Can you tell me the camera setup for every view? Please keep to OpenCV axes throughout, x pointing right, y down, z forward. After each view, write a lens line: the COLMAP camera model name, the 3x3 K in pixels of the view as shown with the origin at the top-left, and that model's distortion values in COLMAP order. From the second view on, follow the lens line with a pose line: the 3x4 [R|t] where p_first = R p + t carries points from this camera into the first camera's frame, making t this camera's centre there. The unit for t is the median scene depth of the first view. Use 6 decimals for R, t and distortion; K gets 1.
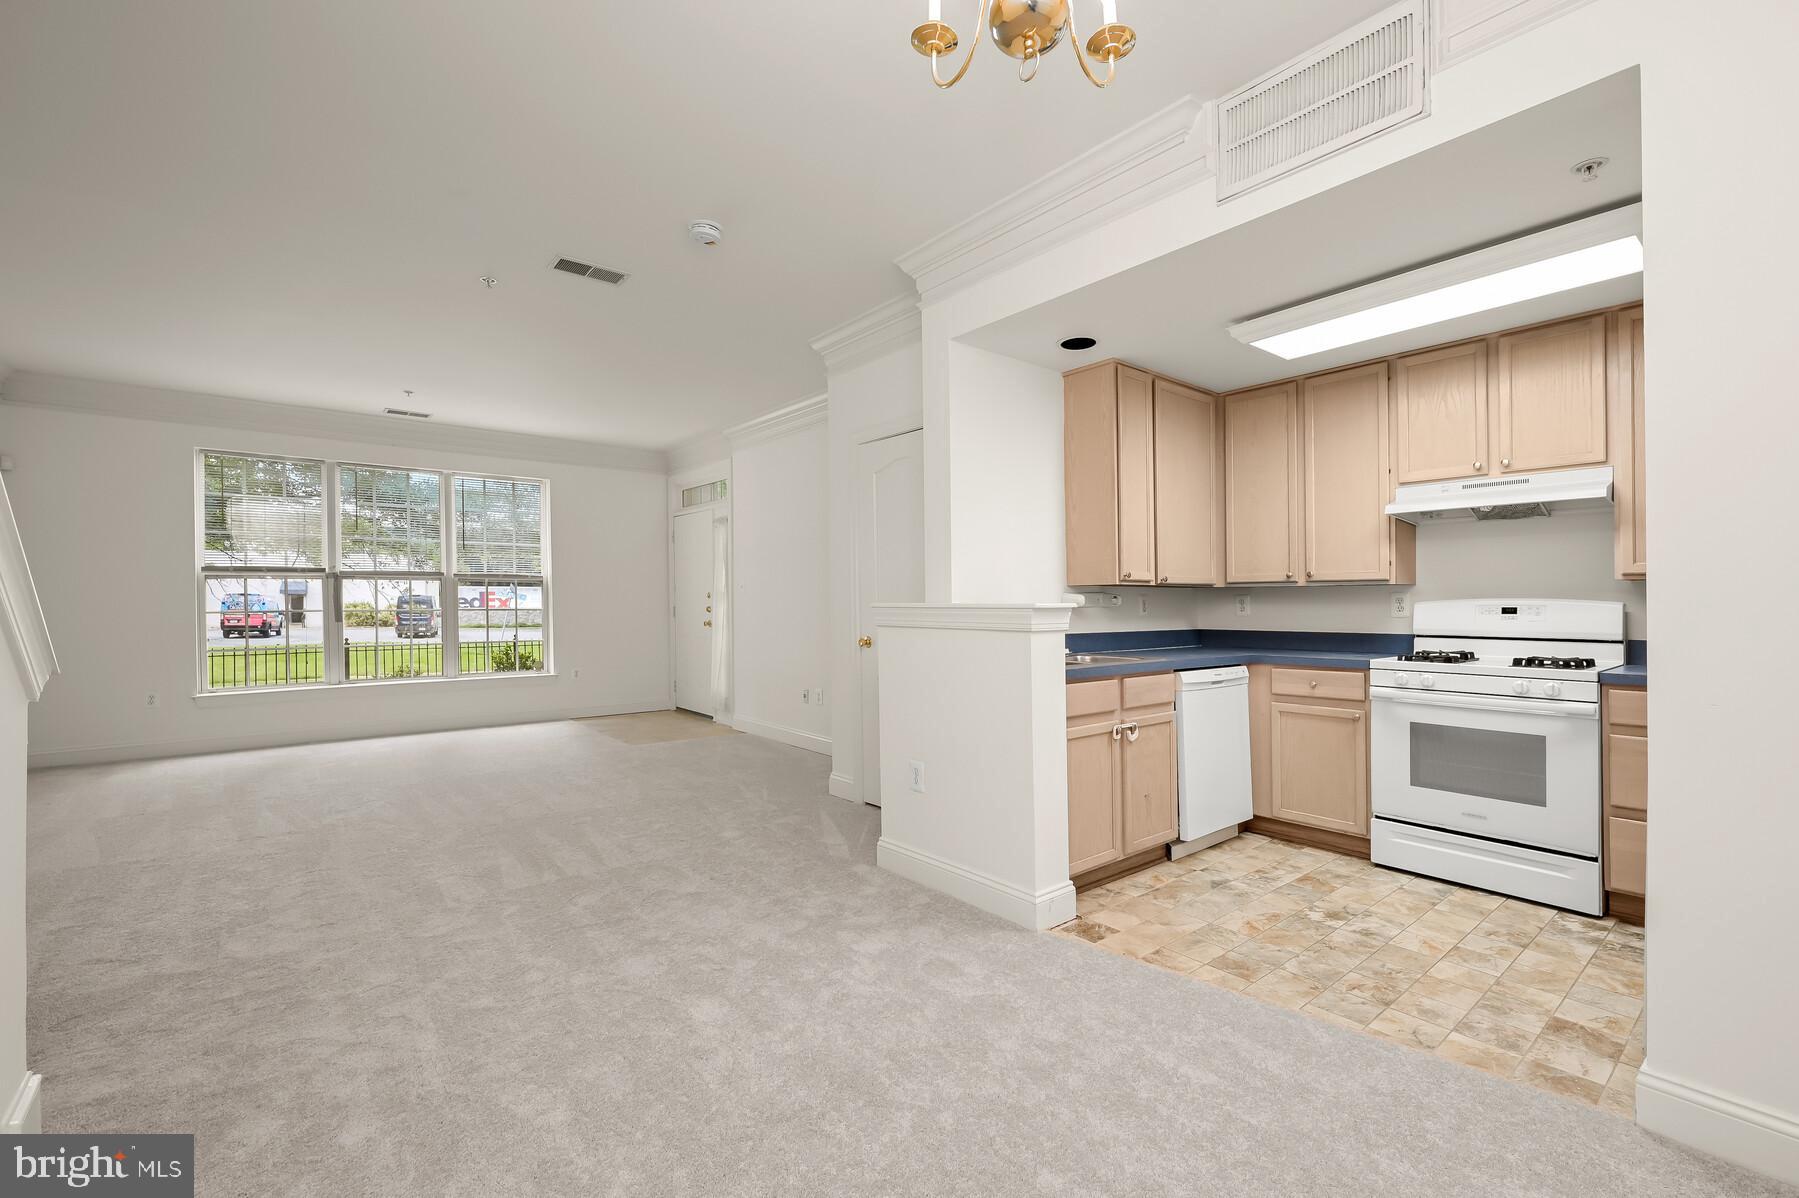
lens RADIAL K [[765.9, 0, 909.8], [0, 765.9, 587.9], [0, 0, 1]] dist [-0.001036, 0.000769]
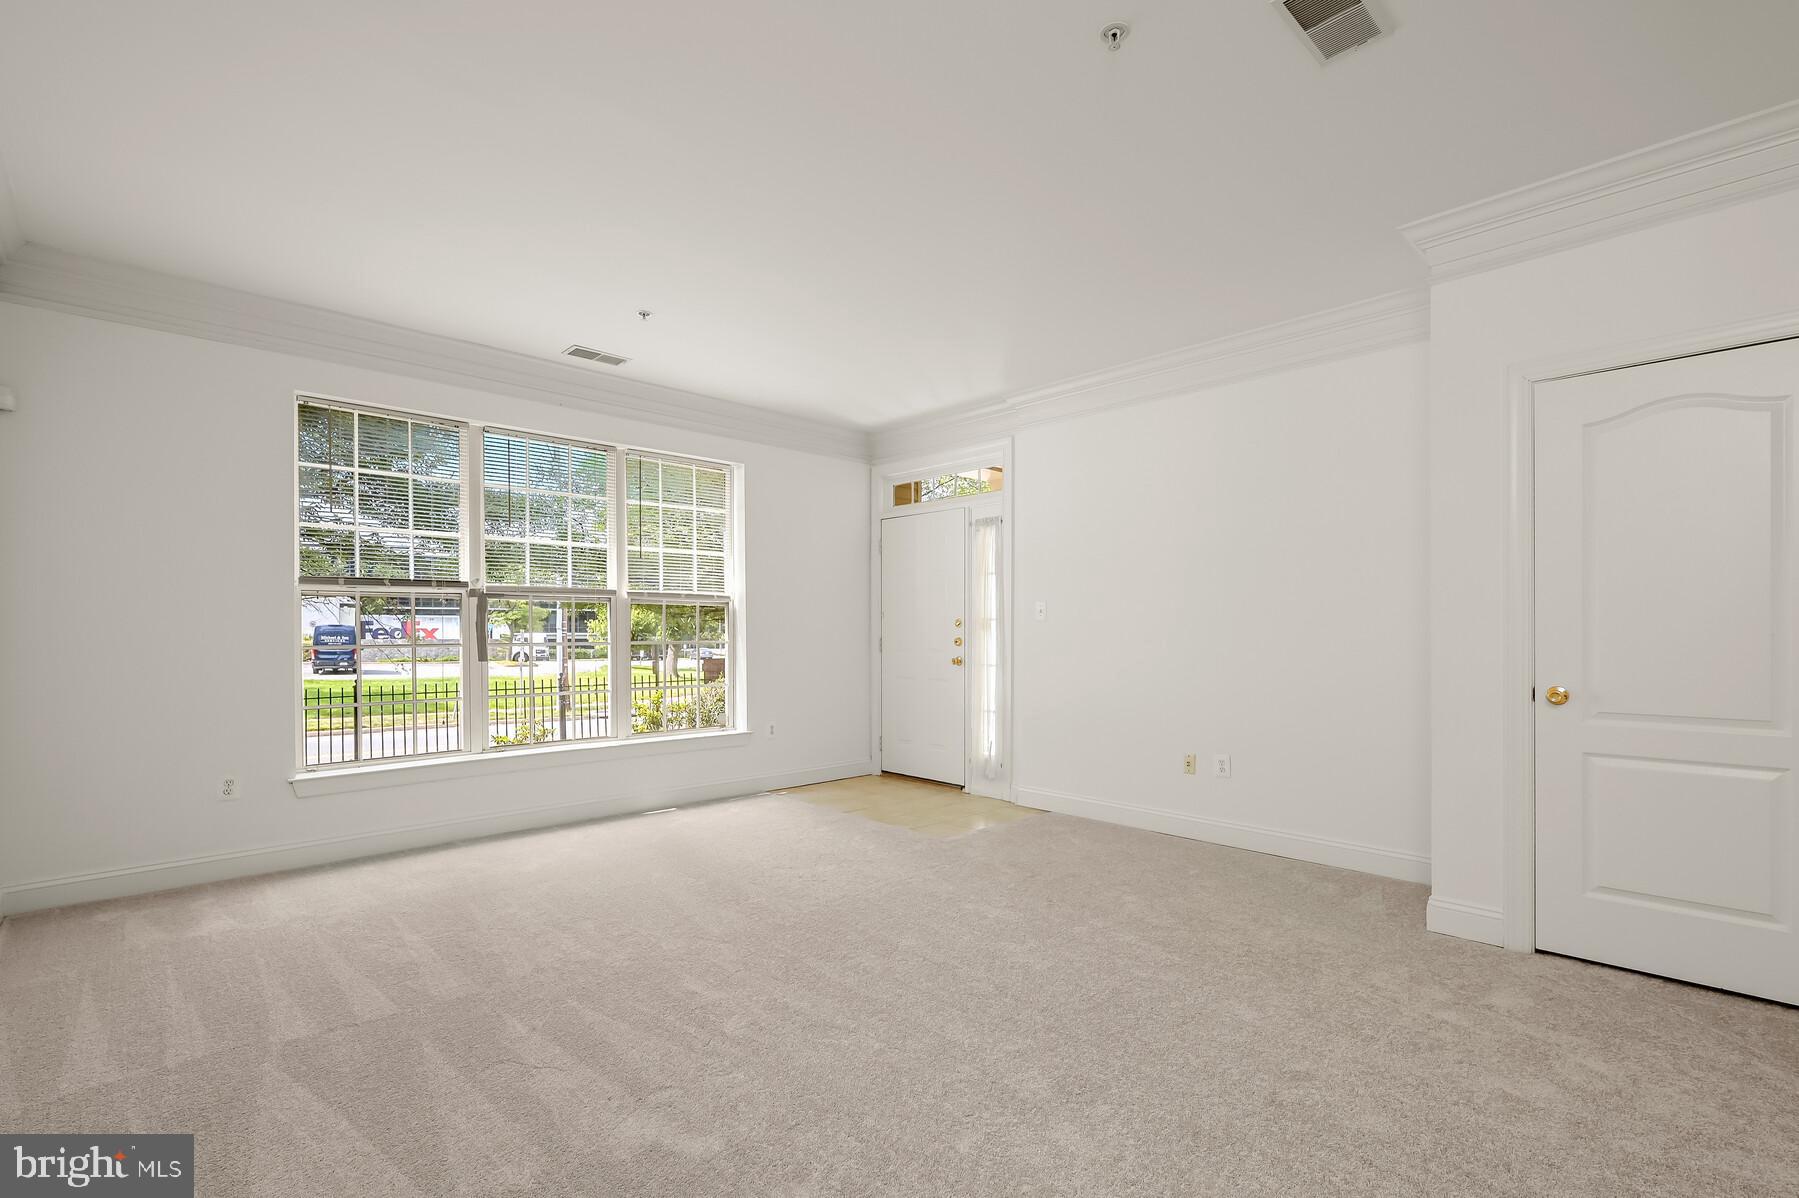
lens RADIAL K [[807.4, 0, 910.0], [0, 807.4, 612.2], [0, 0, 1]] dist [0.008113, 0.001192]
pose [[0.996818, 0.002510, 0.079678, -0.799616], [-0.001952, 0.999973, -0.007080, 0.010295], [-0.079693, 0.006901, 0.996796, 0.475728]]
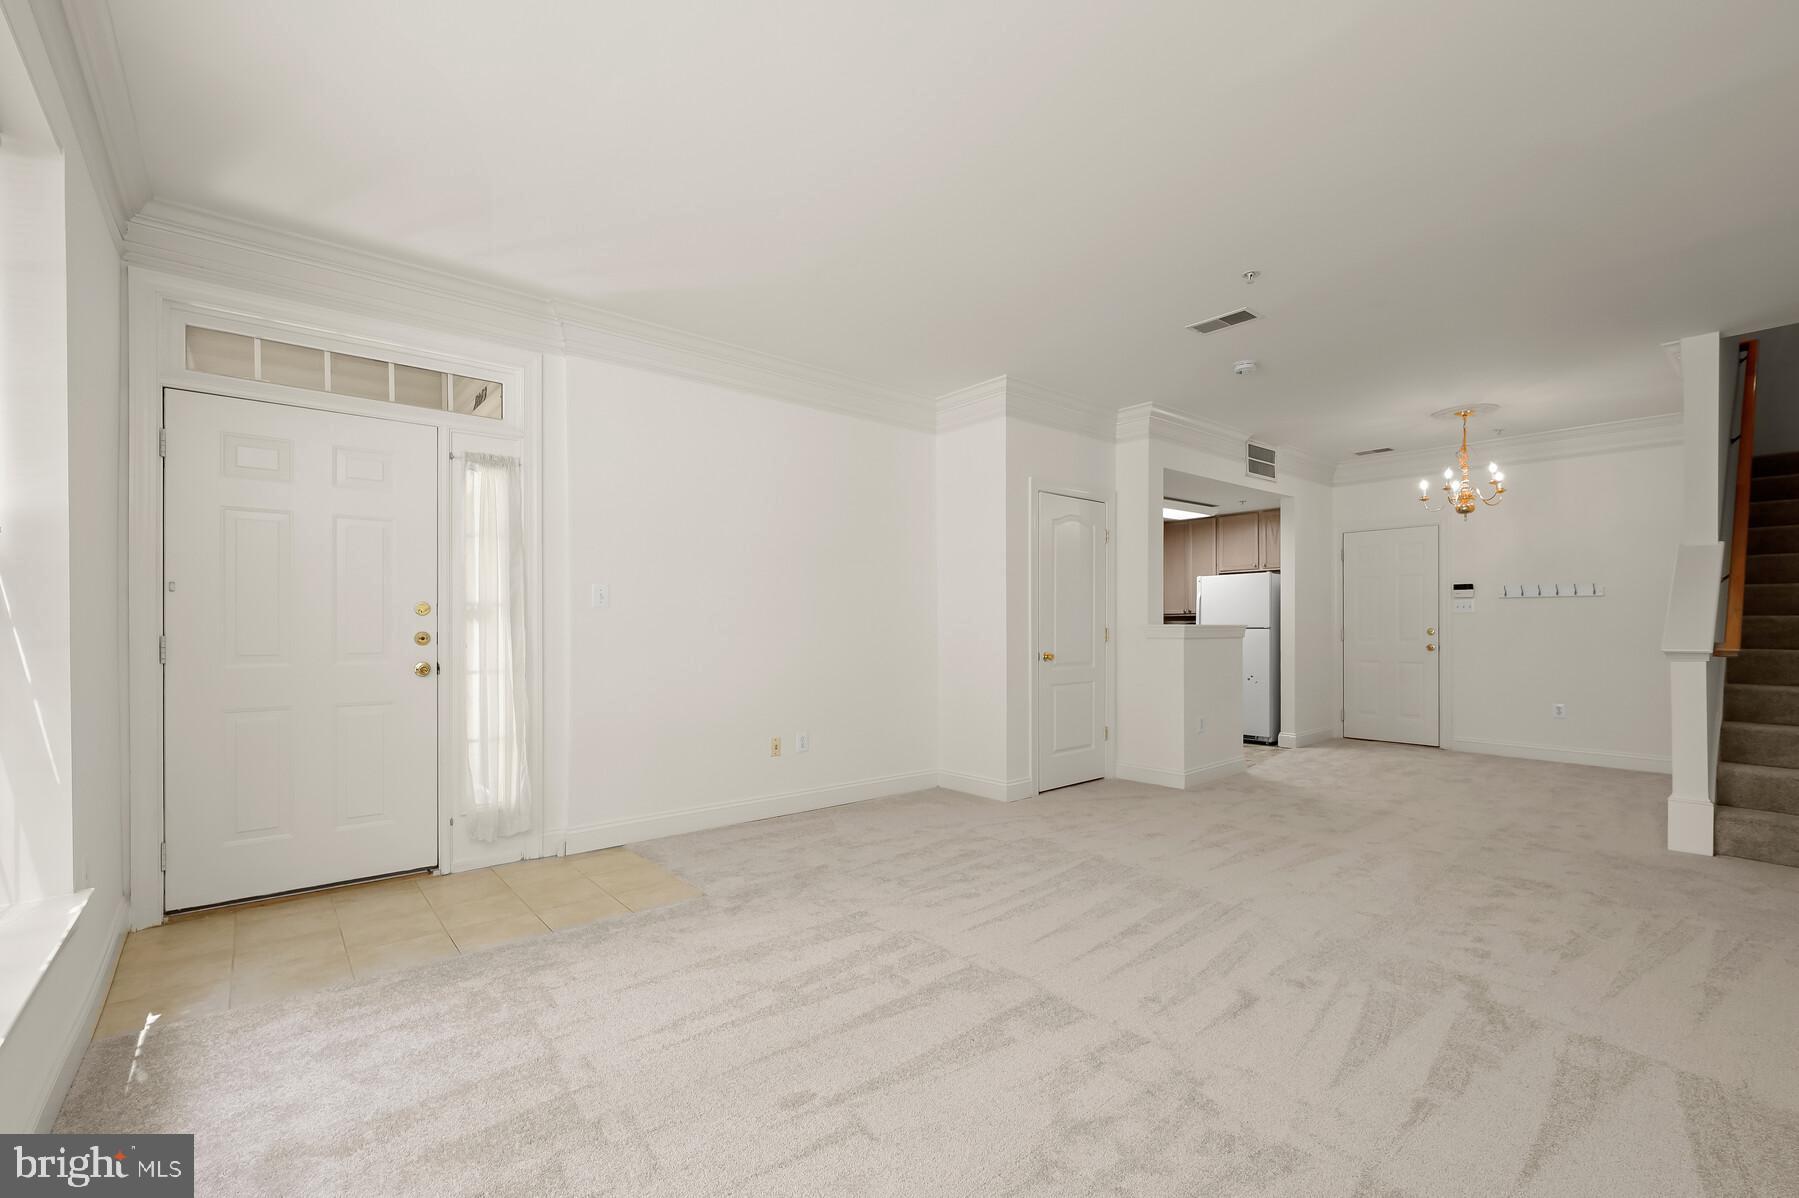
lens RADIAL K [[765.9, 0, 914.1], [0, 765.9, 626.9], [0, 0, 1]] dist [-0.001036, 0.000769]
pose [[-0.005609, 0.002057, 0.999982, -1.563329], [-0.012639, 0.999918, -0.002127, 0.038012], [-0.999904, -0.012650, -0.005583, 1.515822]]
